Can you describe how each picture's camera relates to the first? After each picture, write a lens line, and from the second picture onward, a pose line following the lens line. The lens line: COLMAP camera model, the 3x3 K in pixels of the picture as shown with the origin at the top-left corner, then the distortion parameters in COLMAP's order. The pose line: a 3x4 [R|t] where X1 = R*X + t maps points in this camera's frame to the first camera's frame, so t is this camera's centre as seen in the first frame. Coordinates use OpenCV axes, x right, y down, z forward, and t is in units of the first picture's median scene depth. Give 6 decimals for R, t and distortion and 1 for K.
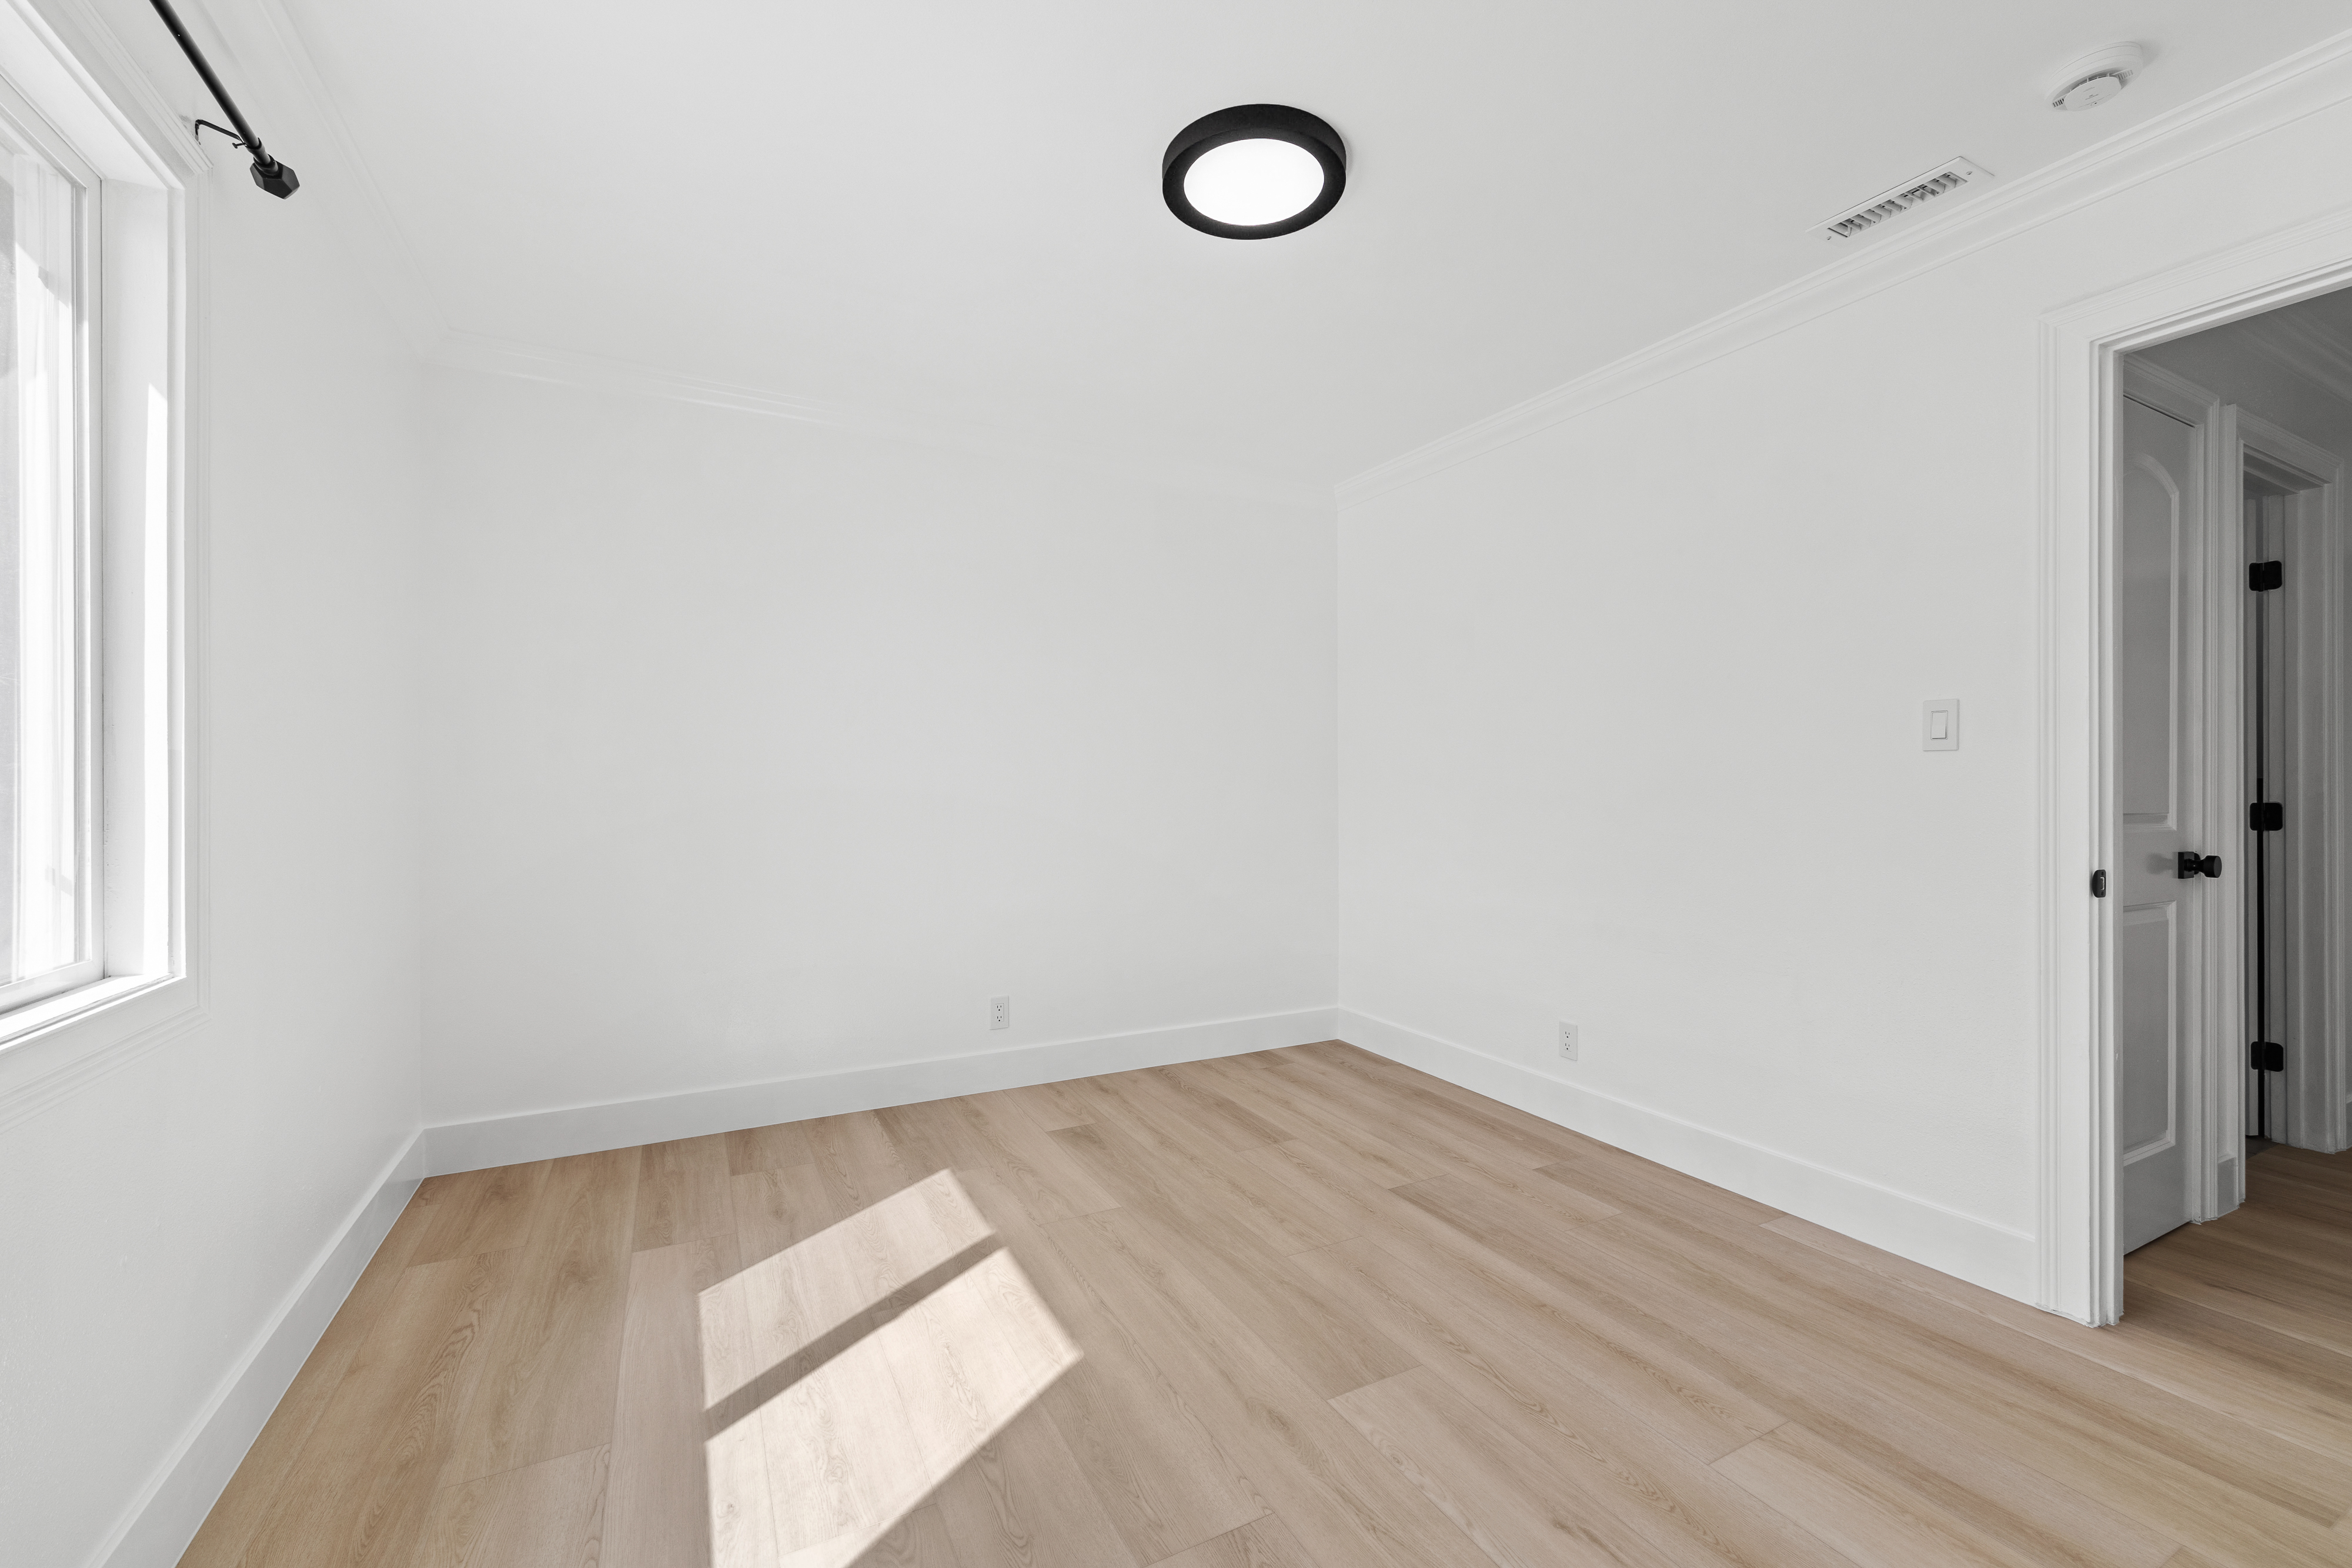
lens RADIAL K [[957.9, 0, 1176.9], [0, 957.9, 779.6], [0, 0, 1]] dist [-0.001080, 0.001414]
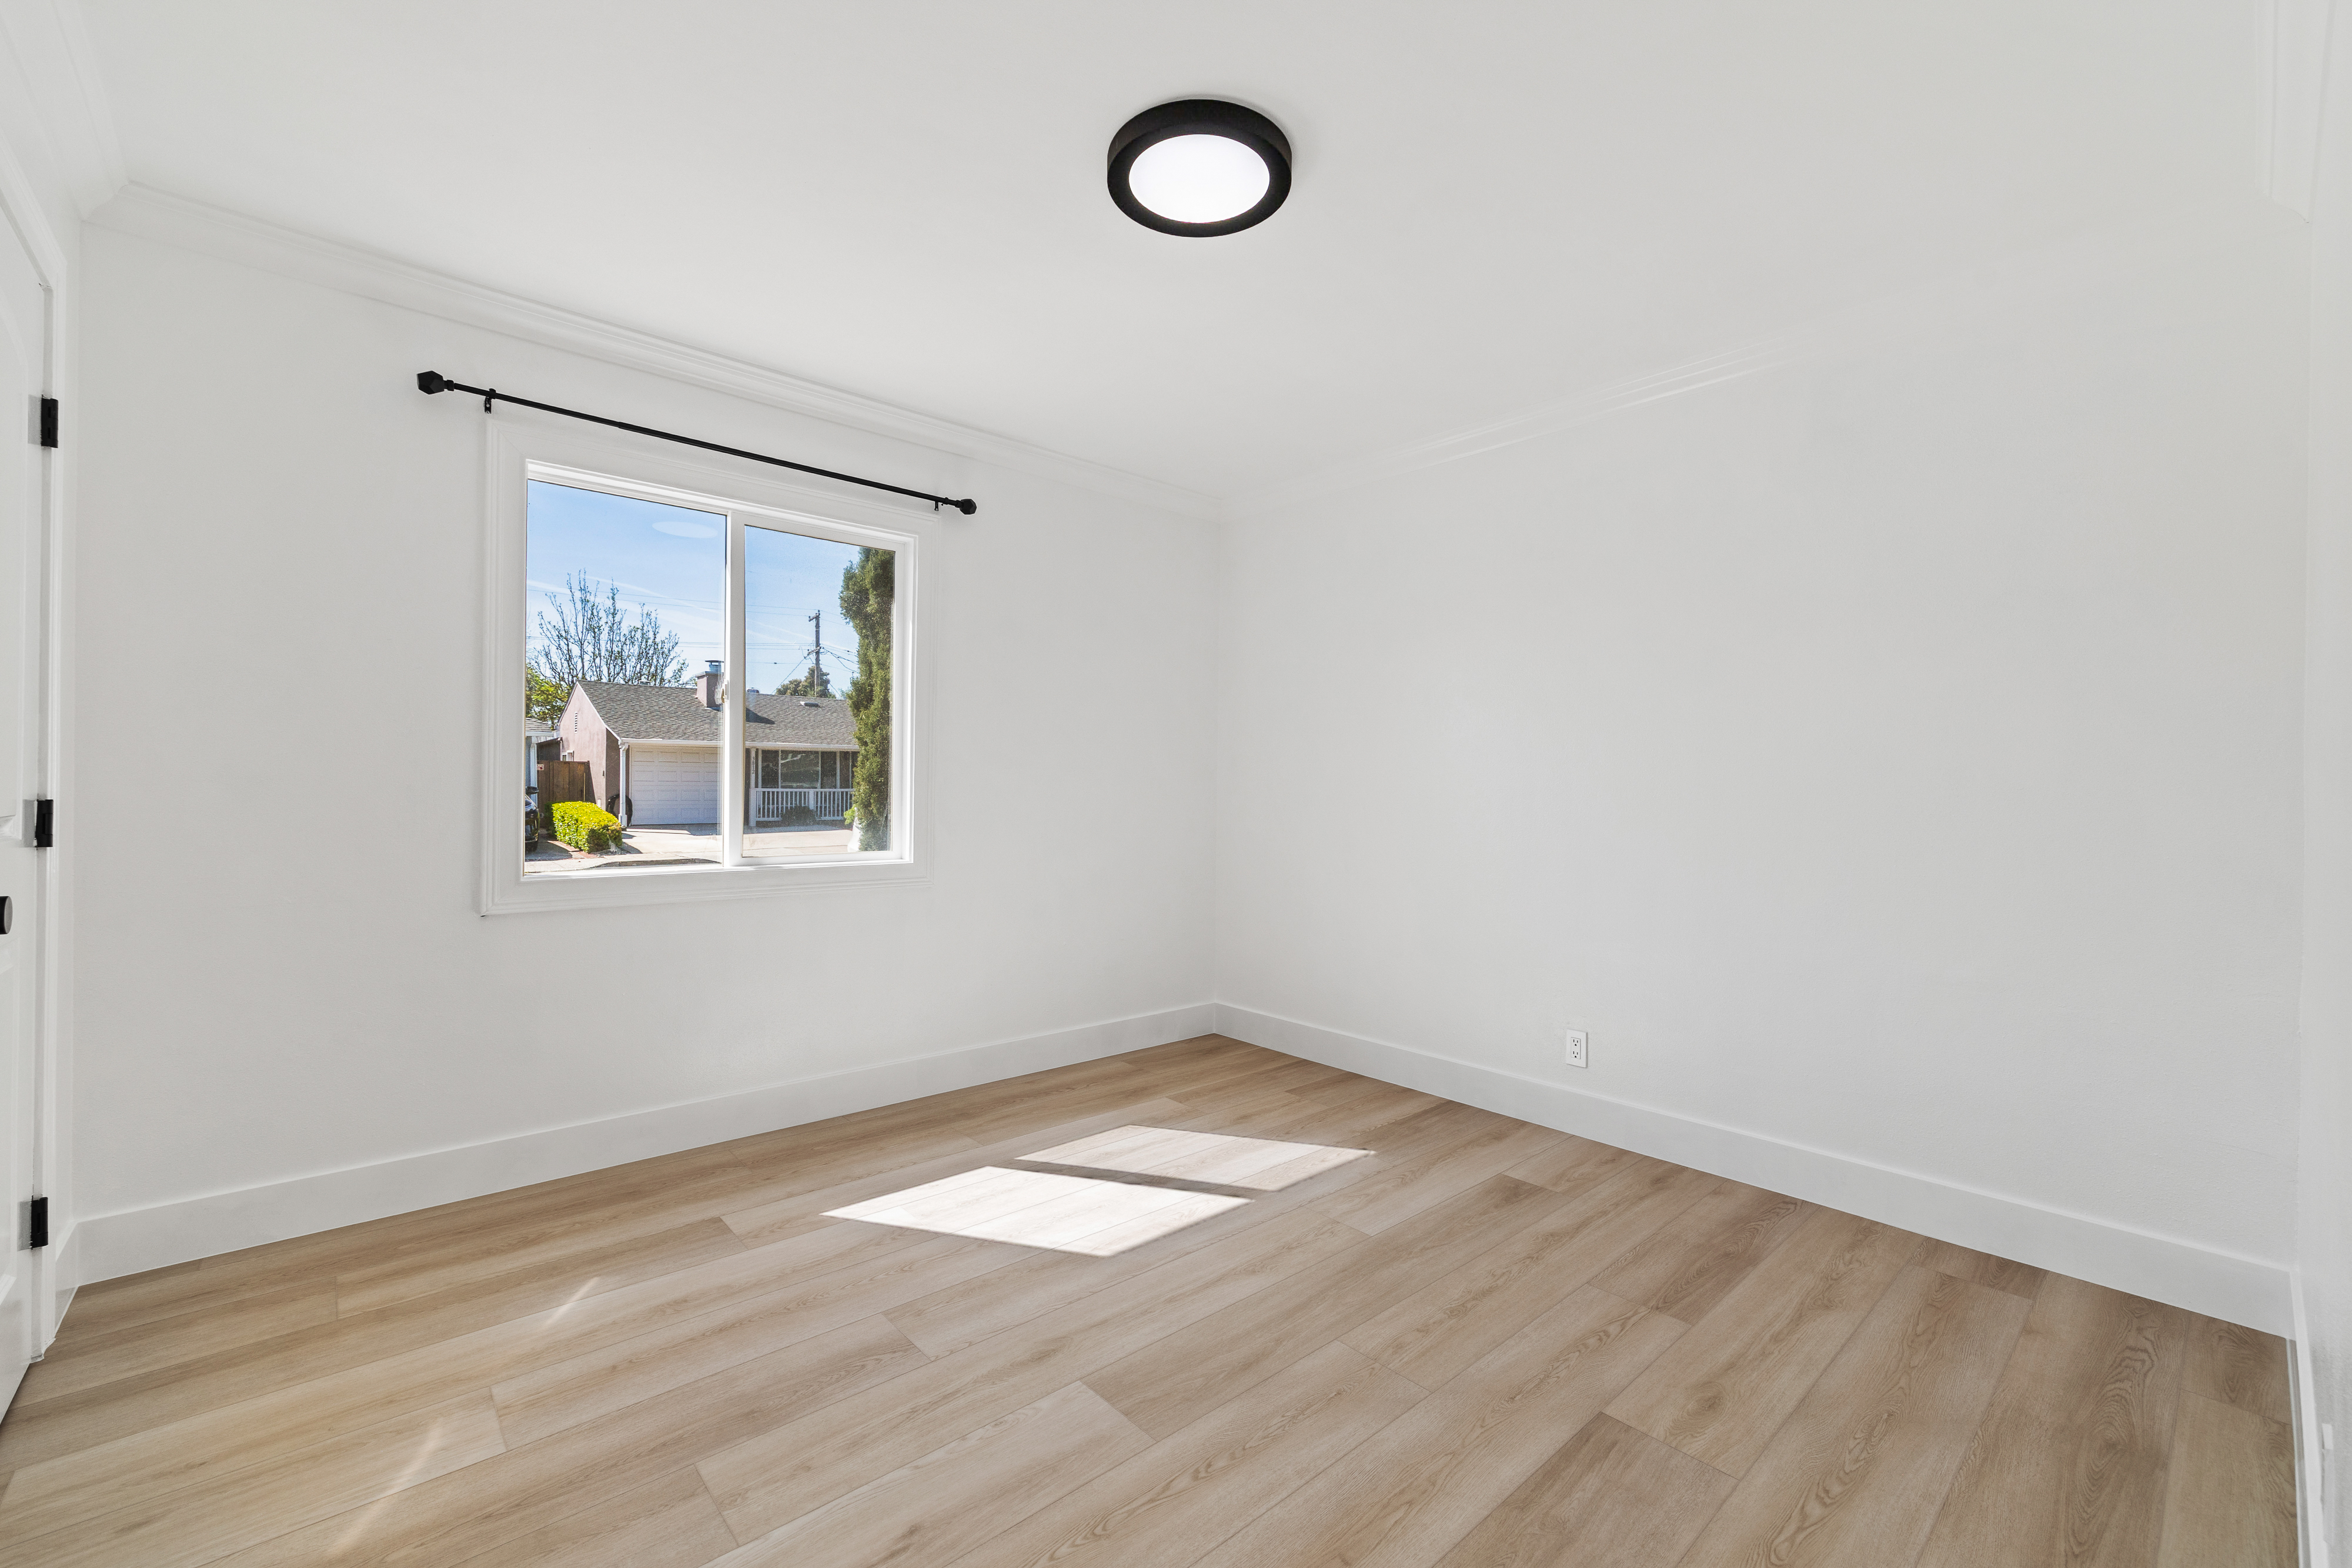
lens RADIAL K [[957.9, 0, 1177.2], [0, 957.9, 785.2], [0, 0, 1]] dist [-0.001080, 0.001414]
pose [[0.246272, -0.000275, -0.969201, 0.752871], [-0.006658, 0.999976, -0.001976, 0.002543], [0.969178, 0.006940, 0.246264, 0.533542]]
